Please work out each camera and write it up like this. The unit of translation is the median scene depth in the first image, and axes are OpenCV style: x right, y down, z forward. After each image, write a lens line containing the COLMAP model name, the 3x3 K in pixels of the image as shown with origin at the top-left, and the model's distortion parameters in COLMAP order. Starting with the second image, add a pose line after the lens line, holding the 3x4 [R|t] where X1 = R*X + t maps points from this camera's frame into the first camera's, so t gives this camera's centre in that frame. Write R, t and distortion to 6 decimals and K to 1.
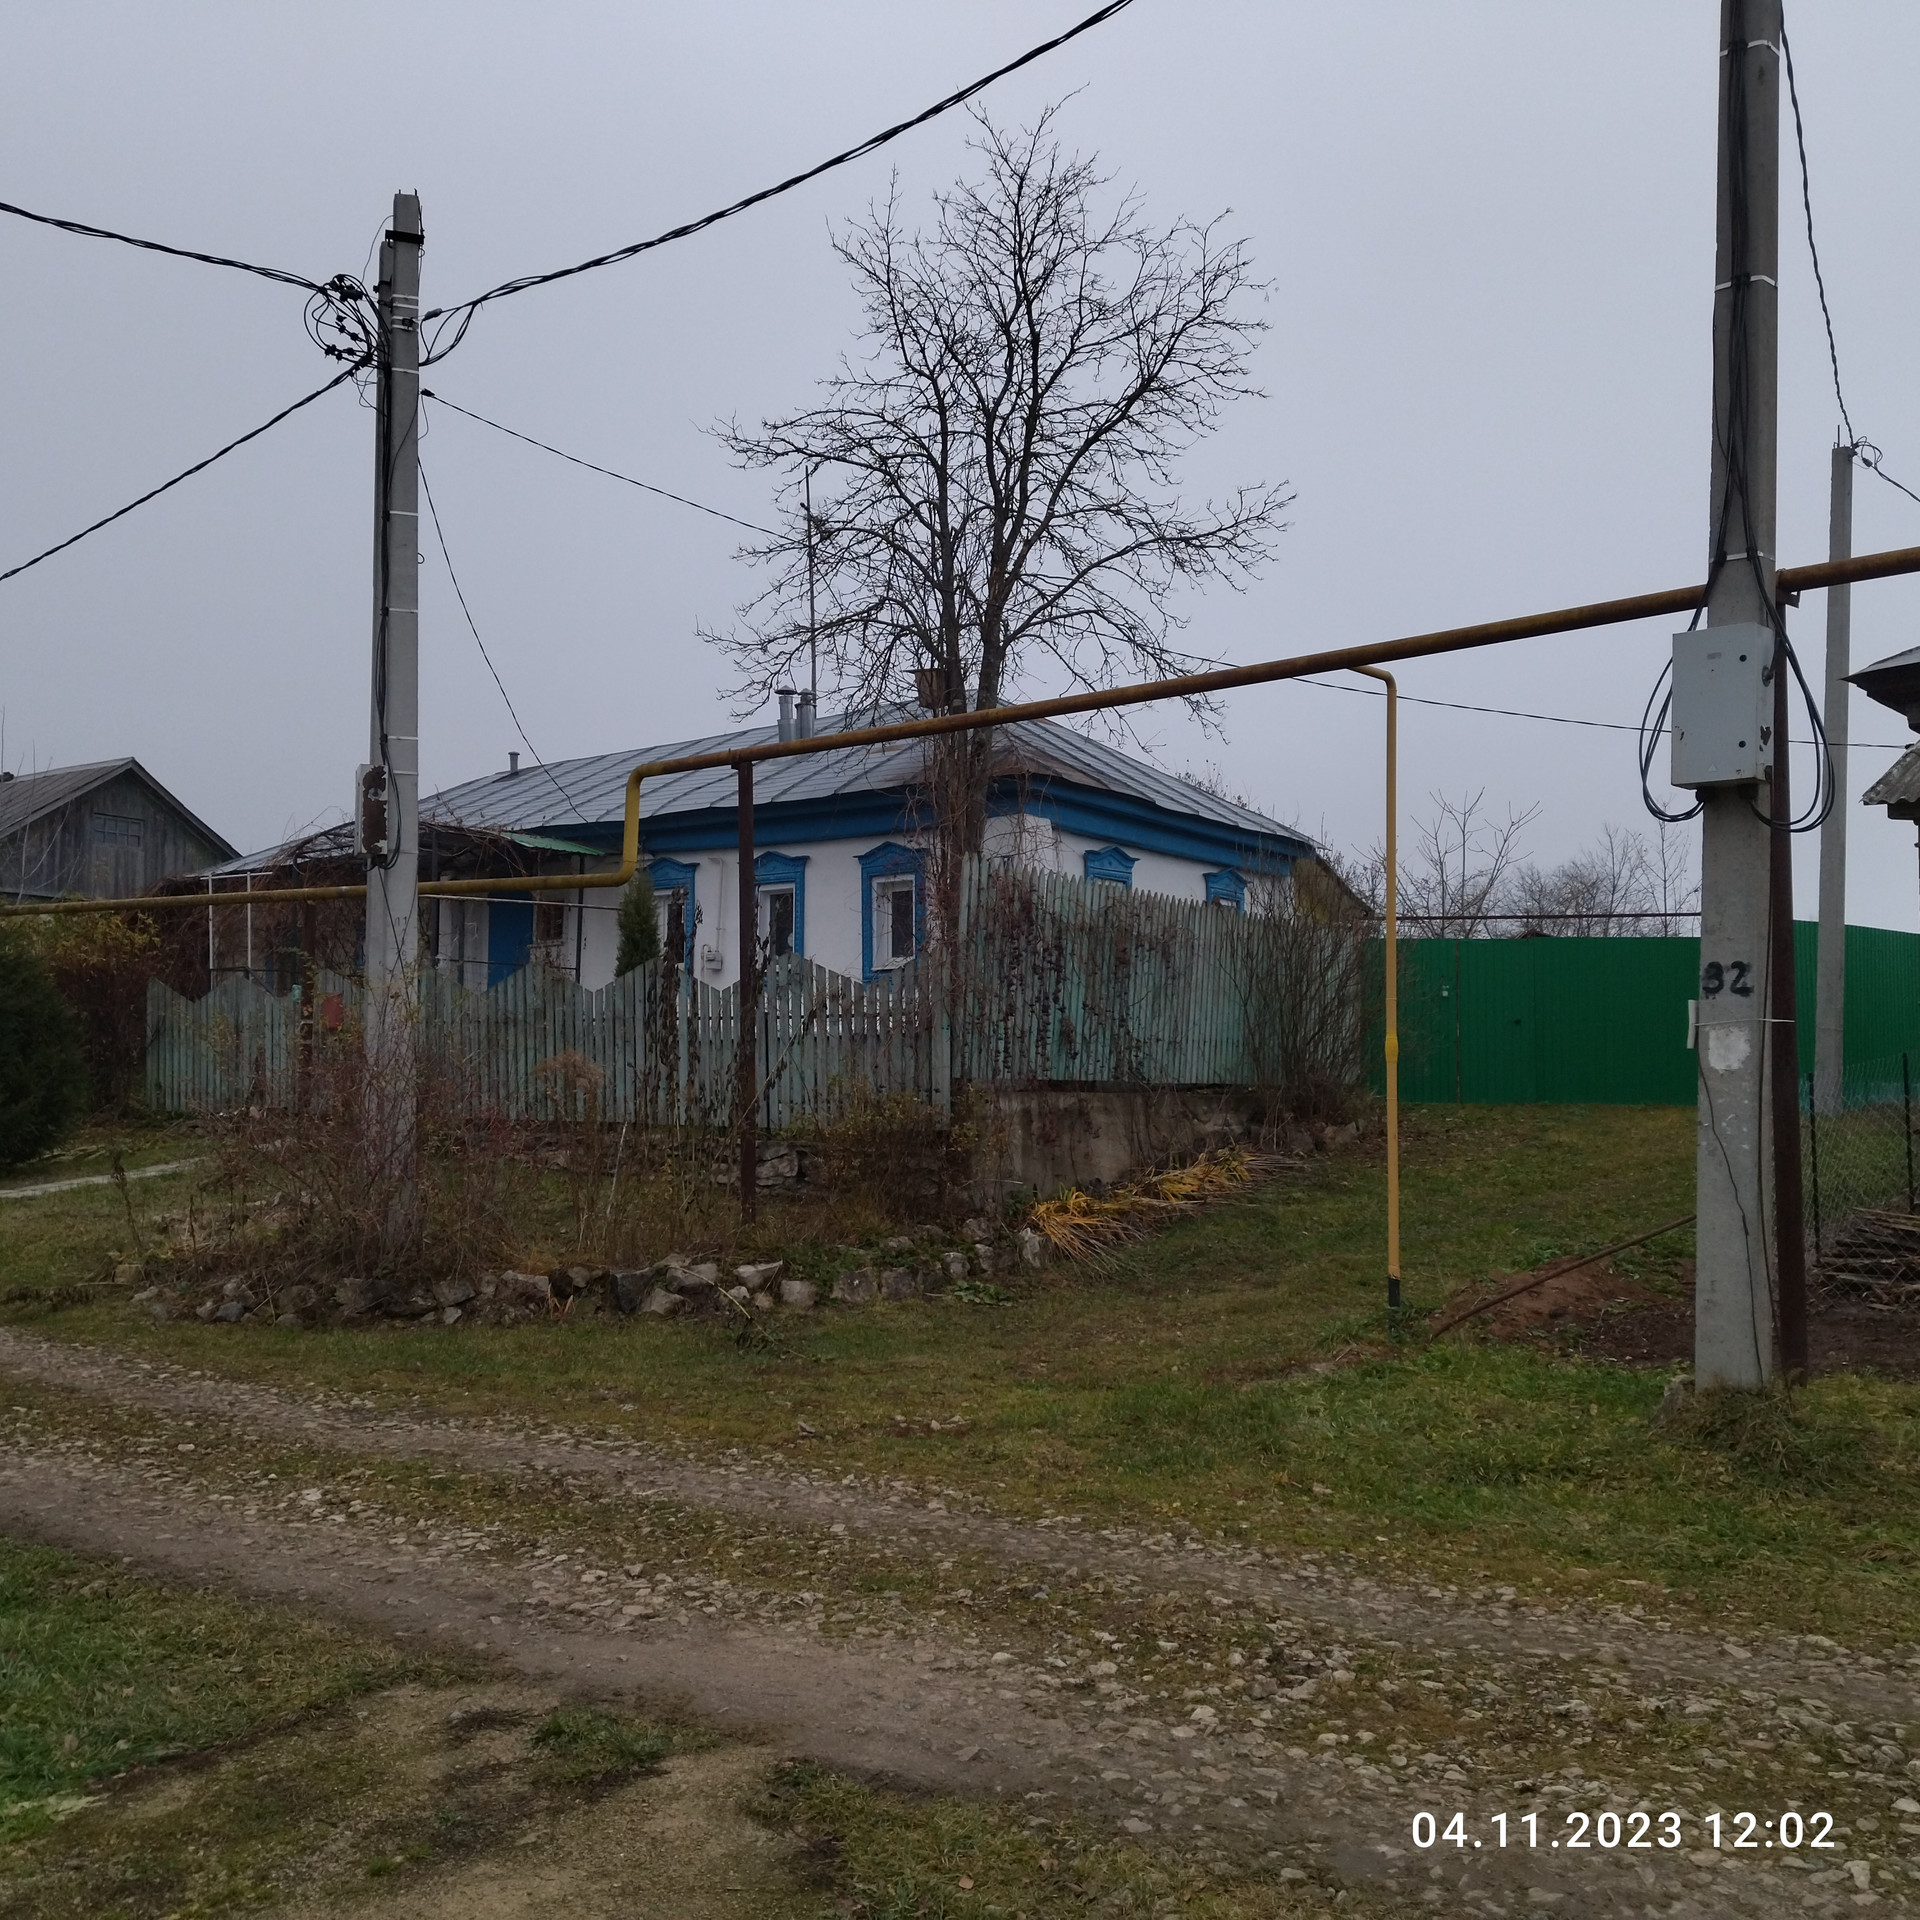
lens RADIAL K [[1940.8, 0, 957.3], [0, 1940.8, 963.0], [0, 0, 1]] dist [0.064922, 0.000000]
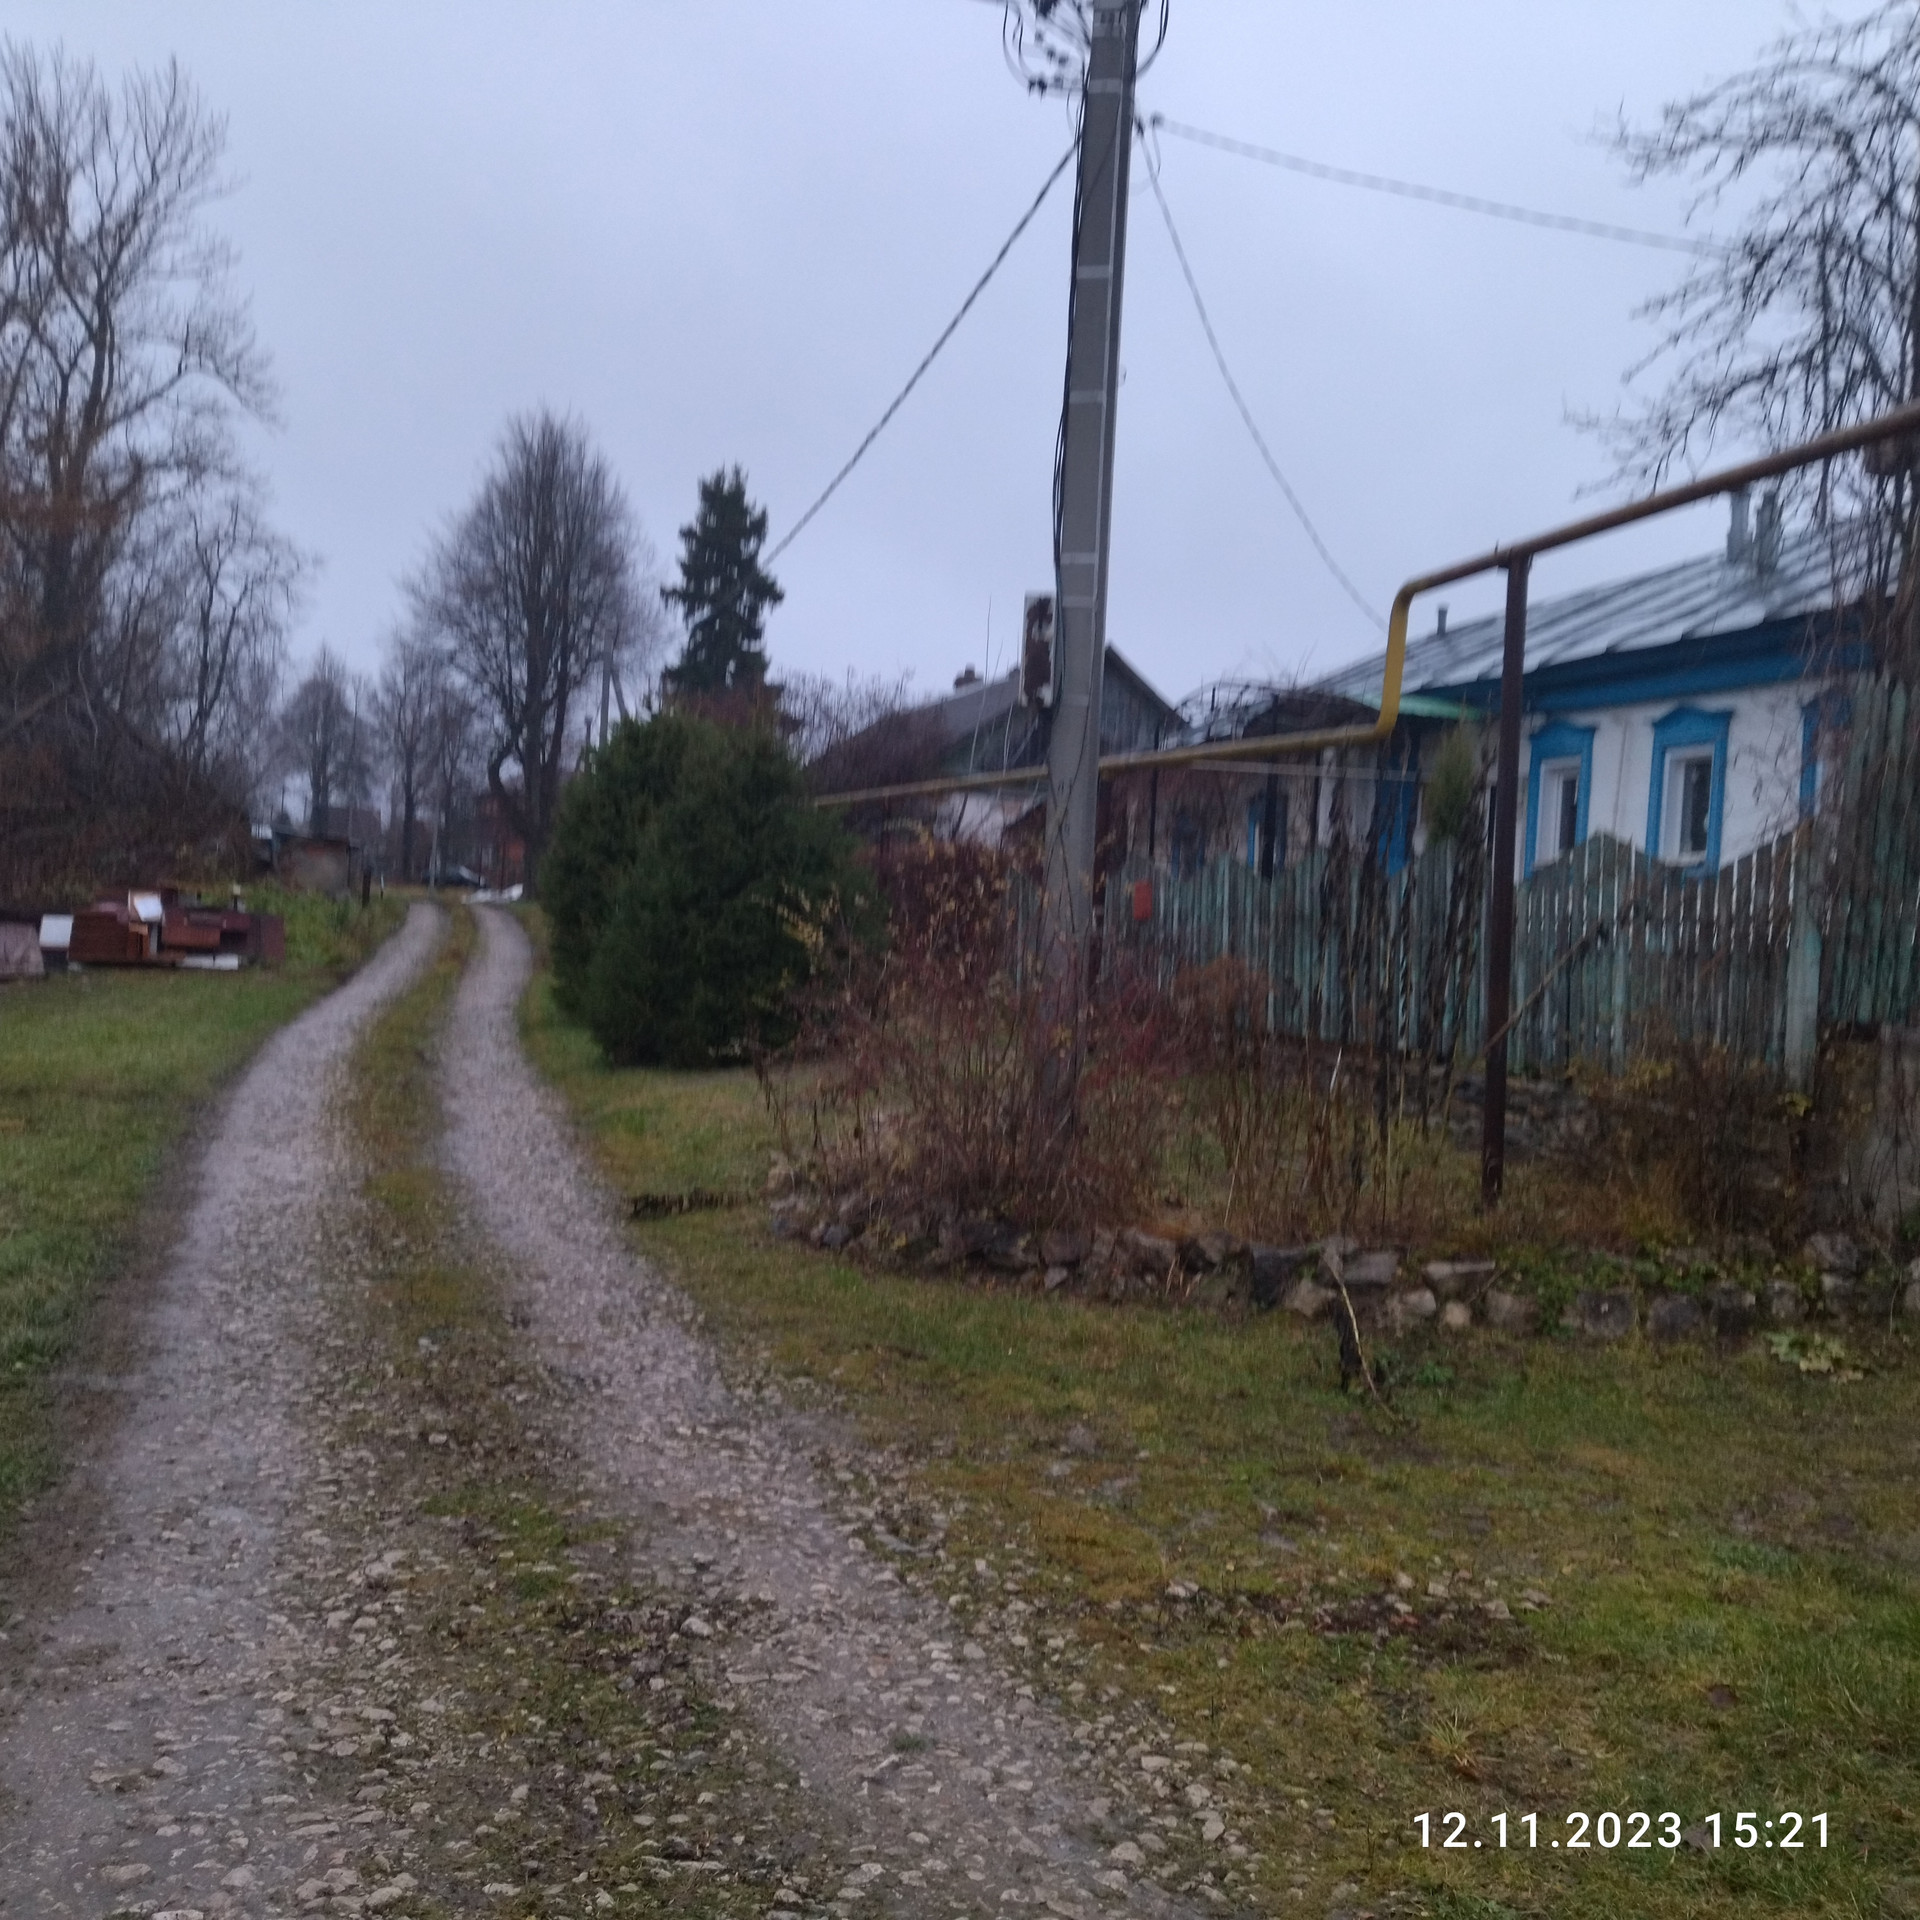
lens RADIAL K [[1940.8, 0, 964.8], [0, 1940.8, 960.7], [0, 0, 1]] dist [0.064922, 0.000000]
pose [[0.847566, 0.046062, -0.528687, 0.116636], [-0.020918, 0.998352, 0.053446, 0.010523], [0.530278, -0.034240, 0.847132, 0.305729]]
